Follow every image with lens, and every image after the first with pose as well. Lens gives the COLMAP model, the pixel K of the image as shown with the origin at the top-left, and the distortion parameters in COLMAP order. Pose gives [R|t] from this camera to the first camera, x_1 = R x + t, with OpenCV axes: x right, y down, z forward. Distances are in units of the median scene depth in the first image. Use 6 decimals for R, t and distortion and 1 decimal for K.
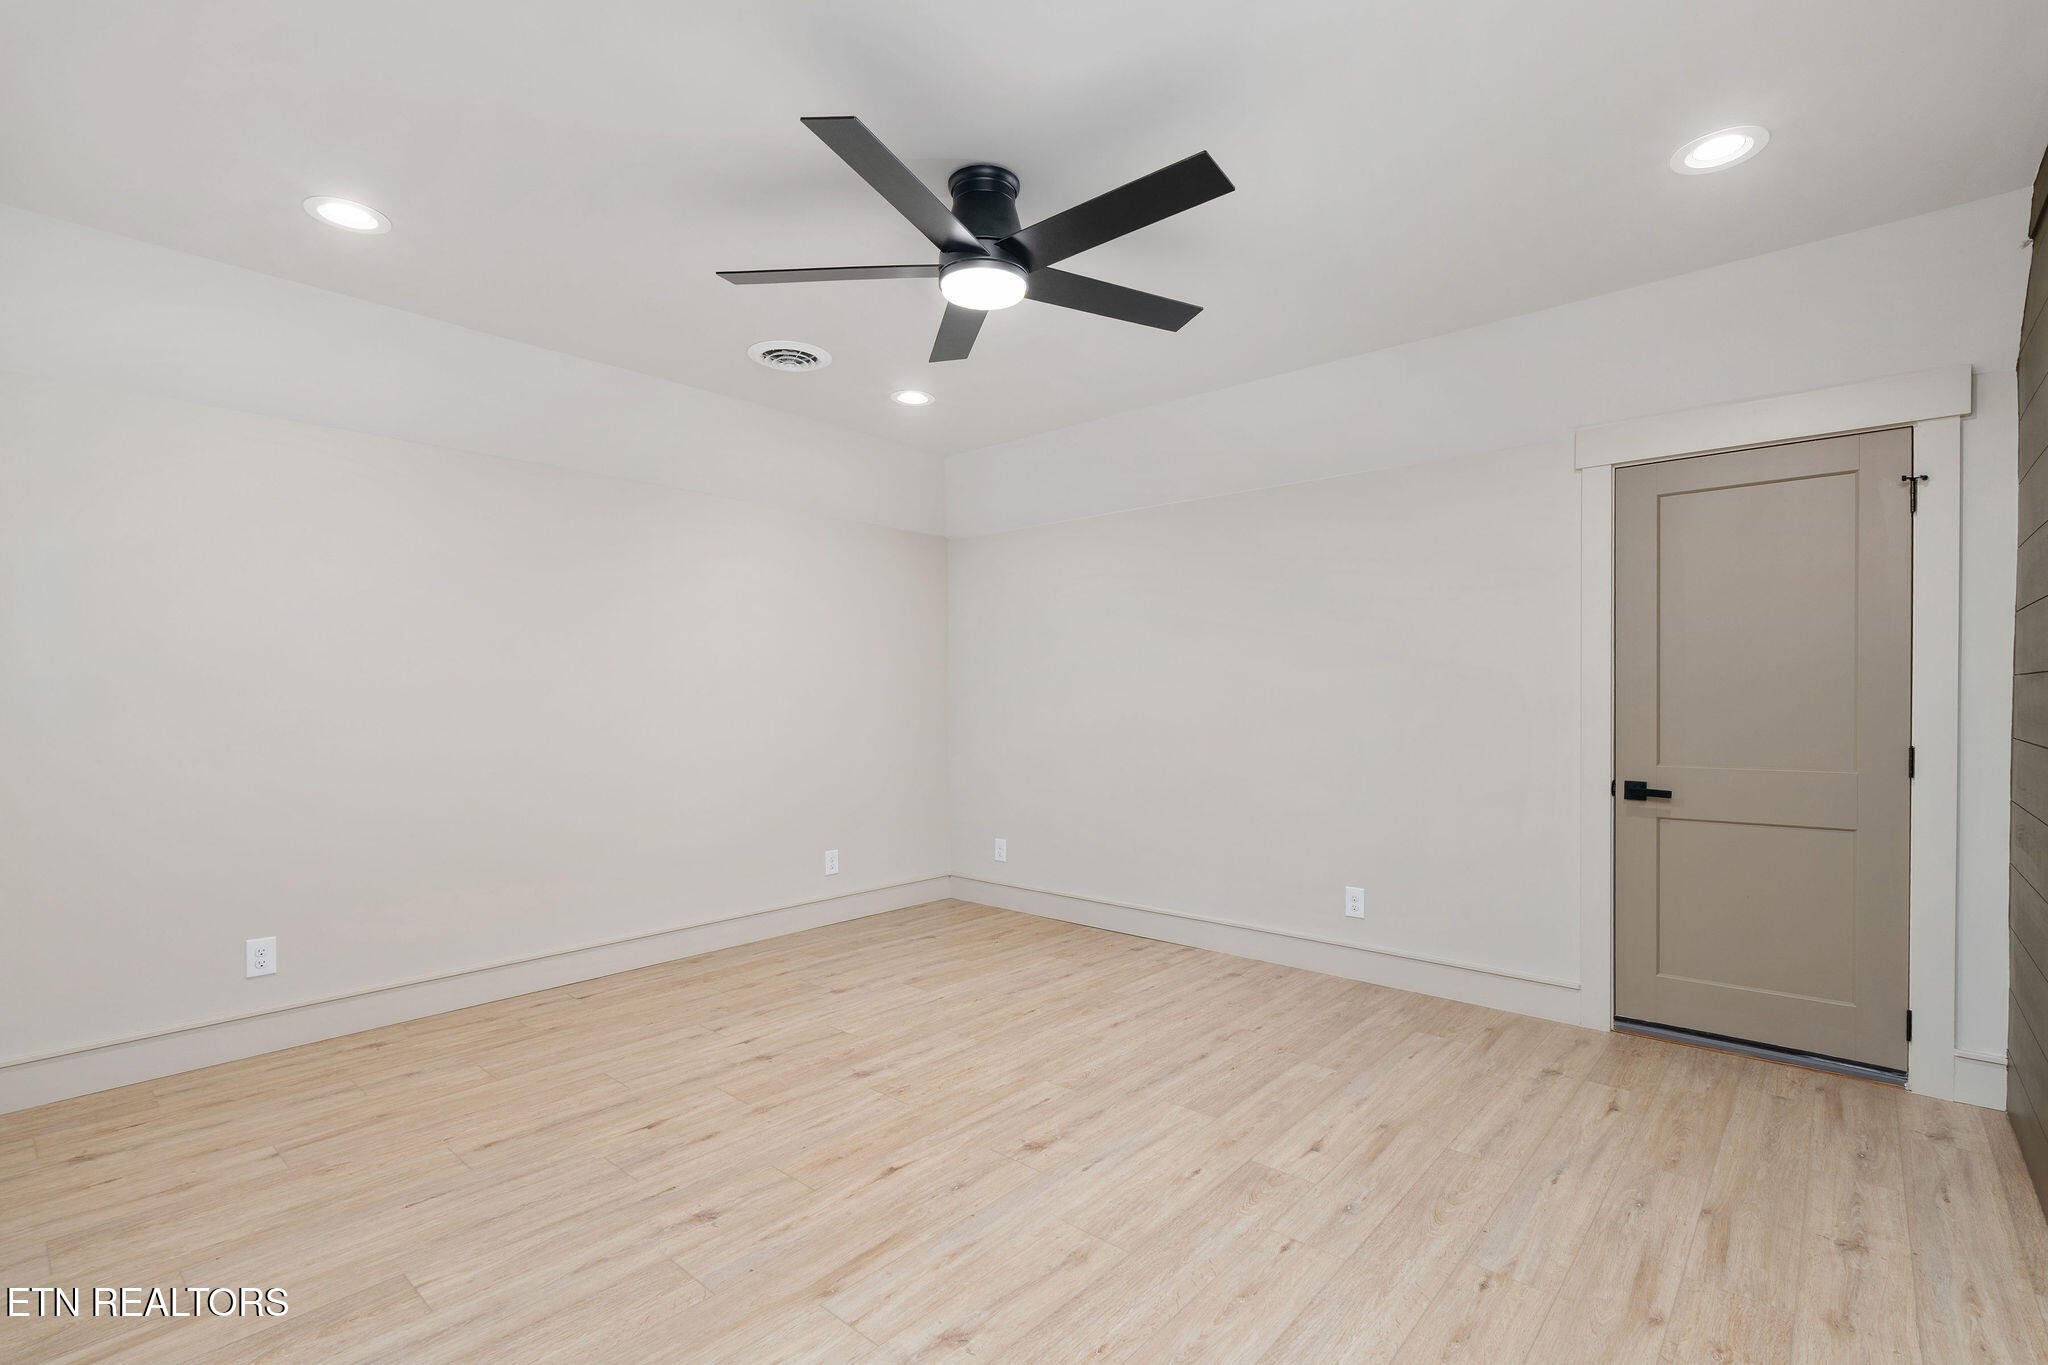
lens RADIAL K [[934.6, 0, 1018.5], [0, 934.6, 698.8], [0, 0, 1]] dist [0.001833, -0.000189]
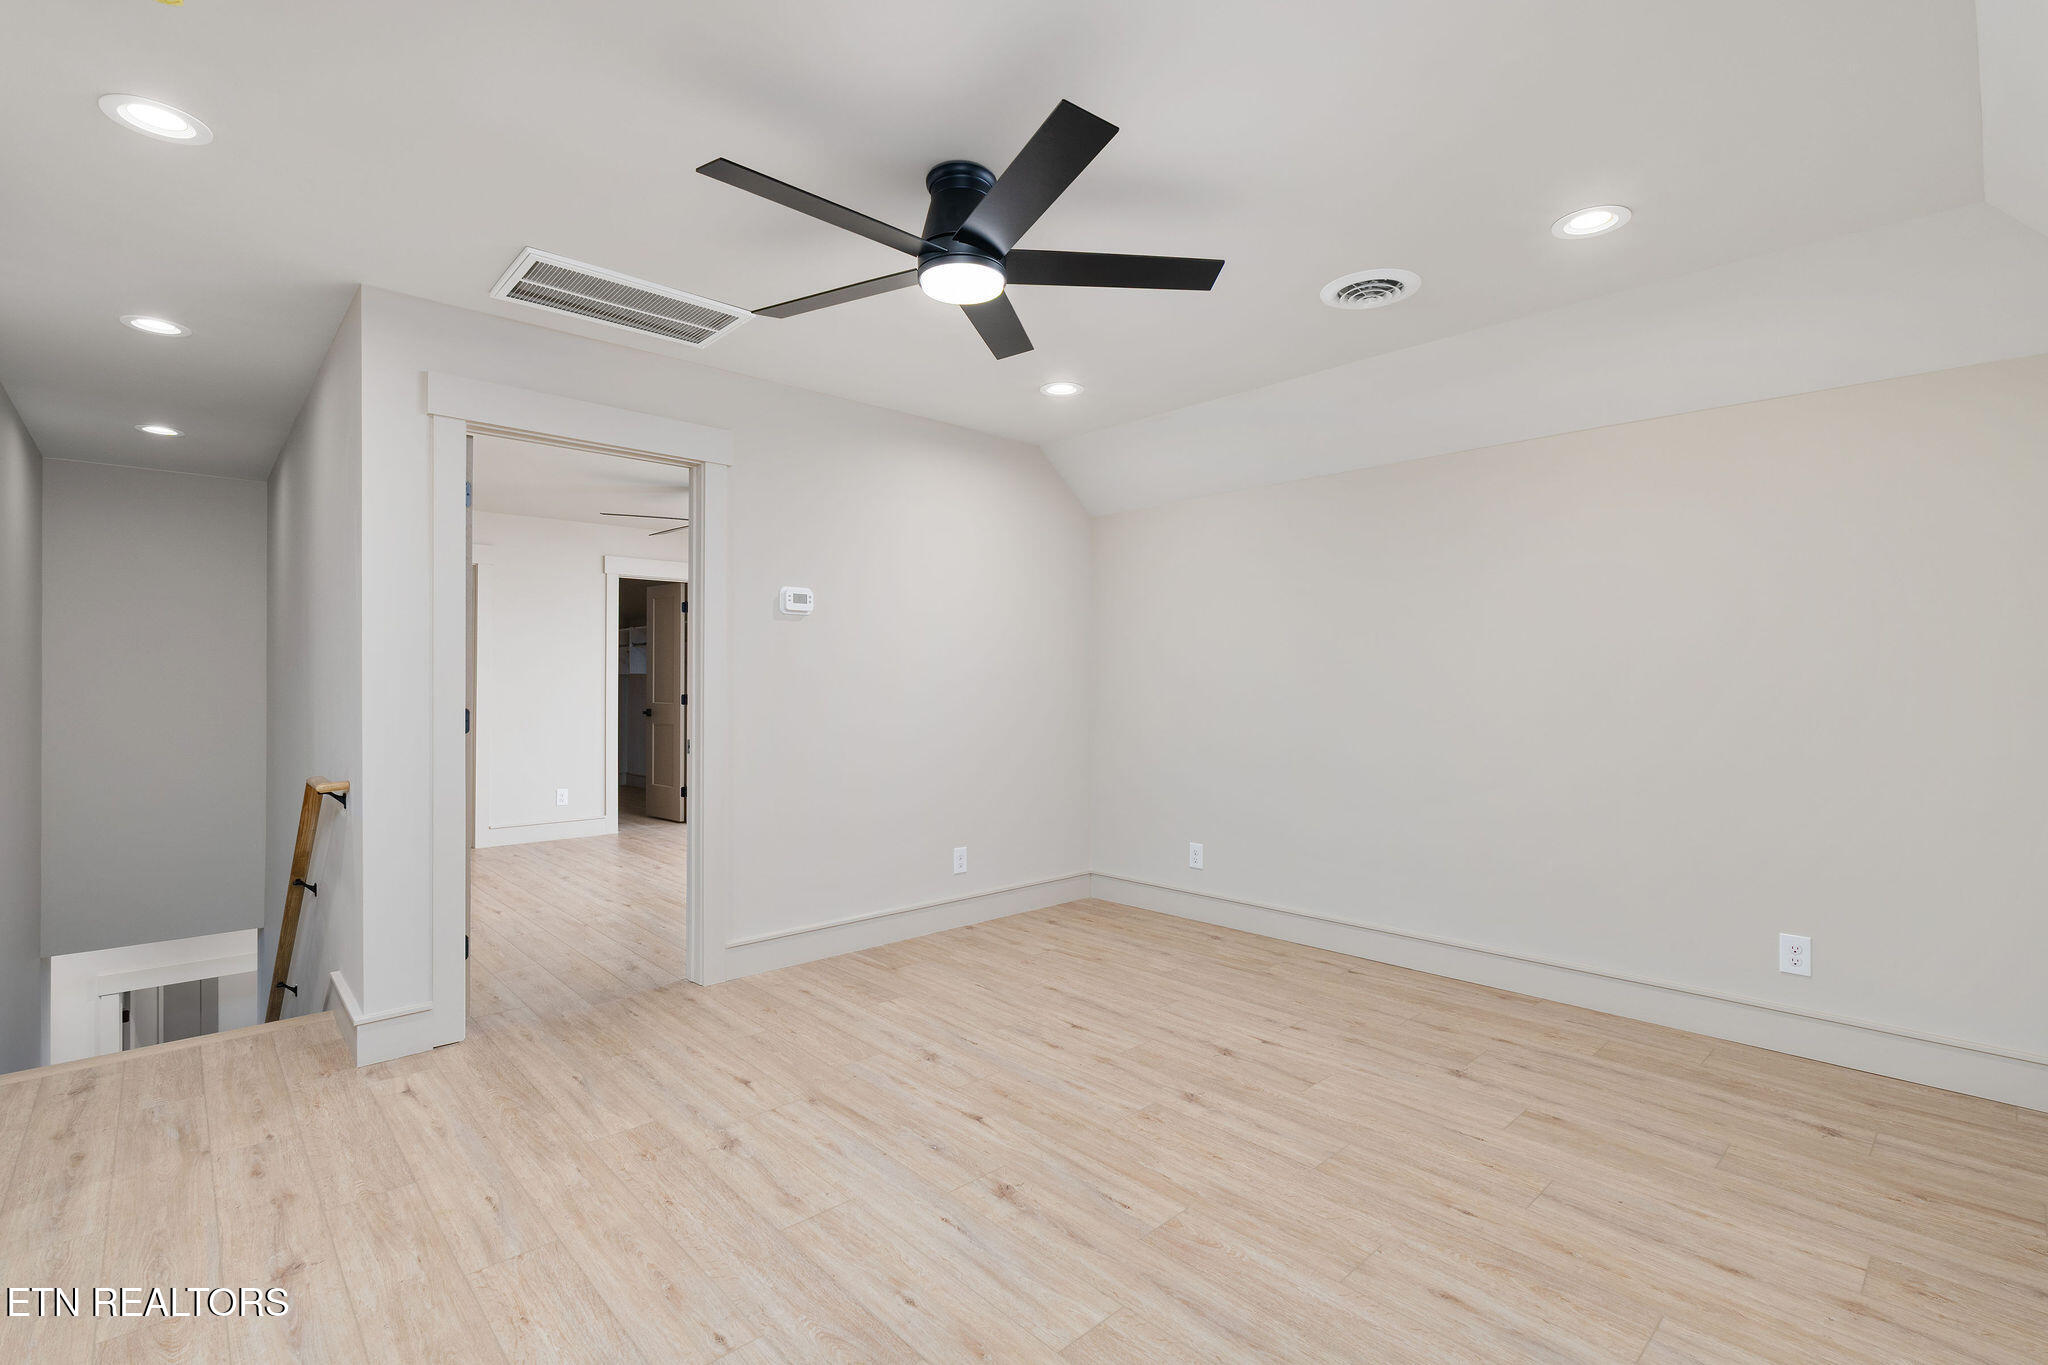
lens RADIAL K [[934.6, 0, 1024.3], [0, 934.6, 670.6], [0, 0, 1]] dist [0.001833, -0.000189]
pose [[-0.097433, -0.012949, -0.995158, 0.716949], [-0.001857, 0.999916, -0.012829, 0.000497], [0.995240, 0.000598, -0.097449, 0.882665]]
